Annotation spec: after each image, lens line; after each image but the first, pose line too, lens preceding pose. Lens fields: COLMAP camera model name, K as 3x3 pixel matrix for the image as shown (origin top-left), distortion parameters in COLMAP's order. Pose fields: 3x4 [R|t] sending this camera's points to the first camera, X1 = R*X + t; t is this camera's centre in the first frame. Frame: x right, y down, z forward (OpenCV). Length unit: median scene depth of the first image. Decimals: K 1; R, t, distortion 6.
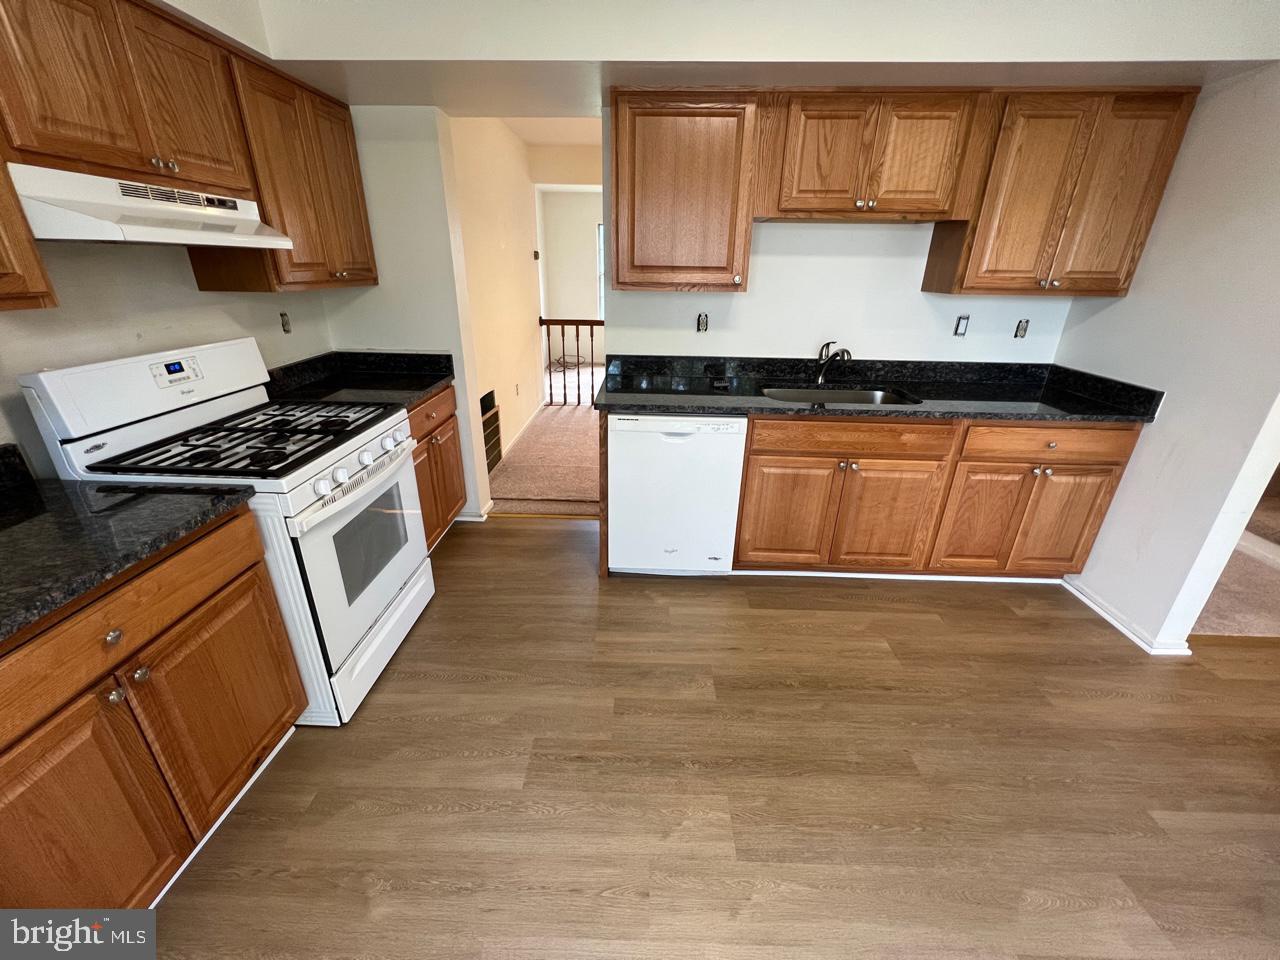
lens RADIAL K [[513.6, 0, 637.9], [0, 513.6, 478.0], [0, 0, 1]] dist [-0.001352, -0.000478]
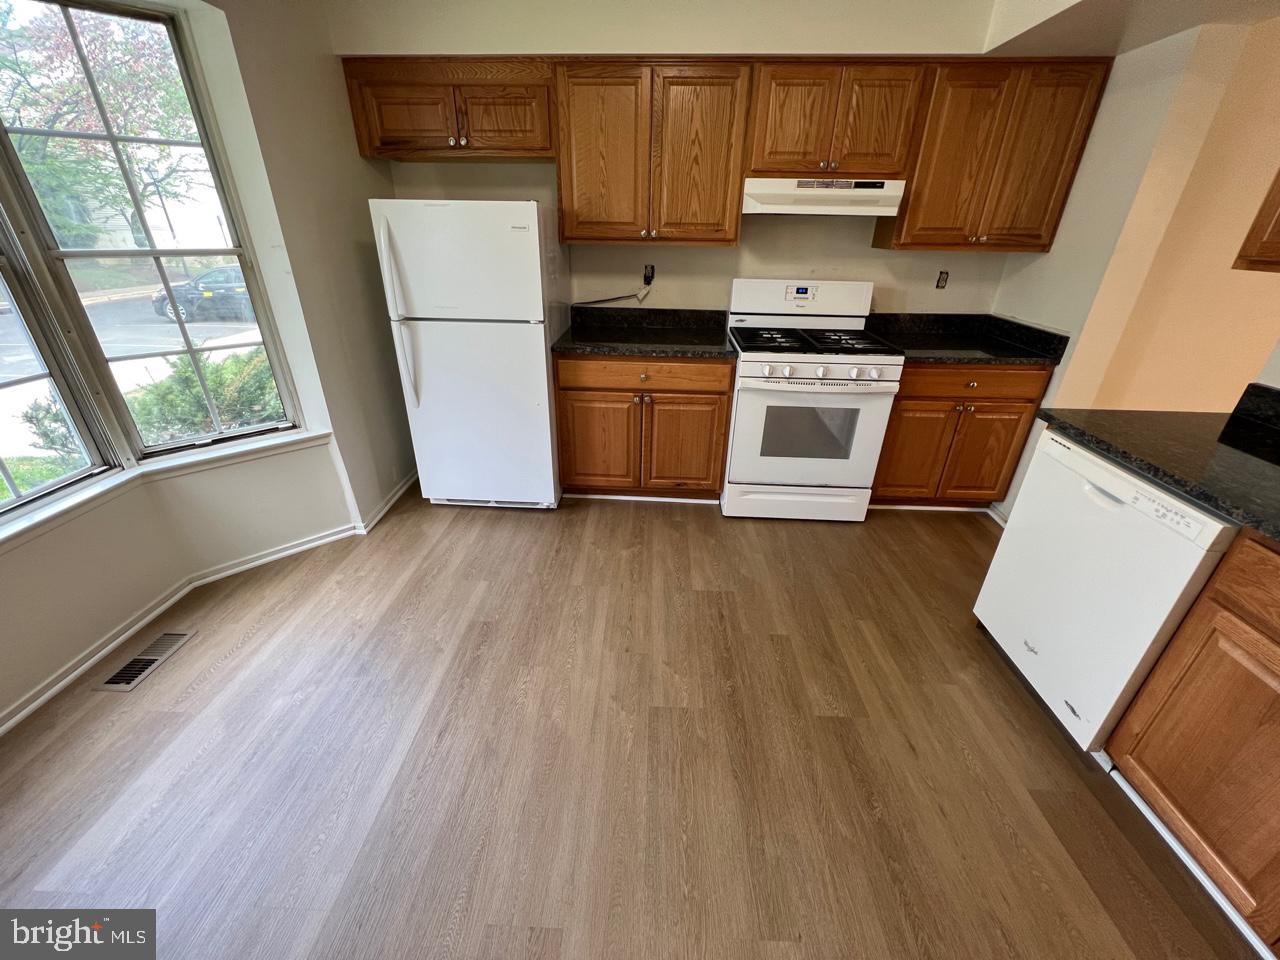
lens RADIAL K [[513.6, 0, 634.8], [0, 513.6, 479.4], [0, 0, 1]] dist [-0.001352, -0.000478]
pose [[-0.024631, 0.431366, -0.901841, 0.899454], [-0.395301, 0.824390, 0.405116, -0.171463], [0.918222, 0.366477, 0.150213, 0.474825]]
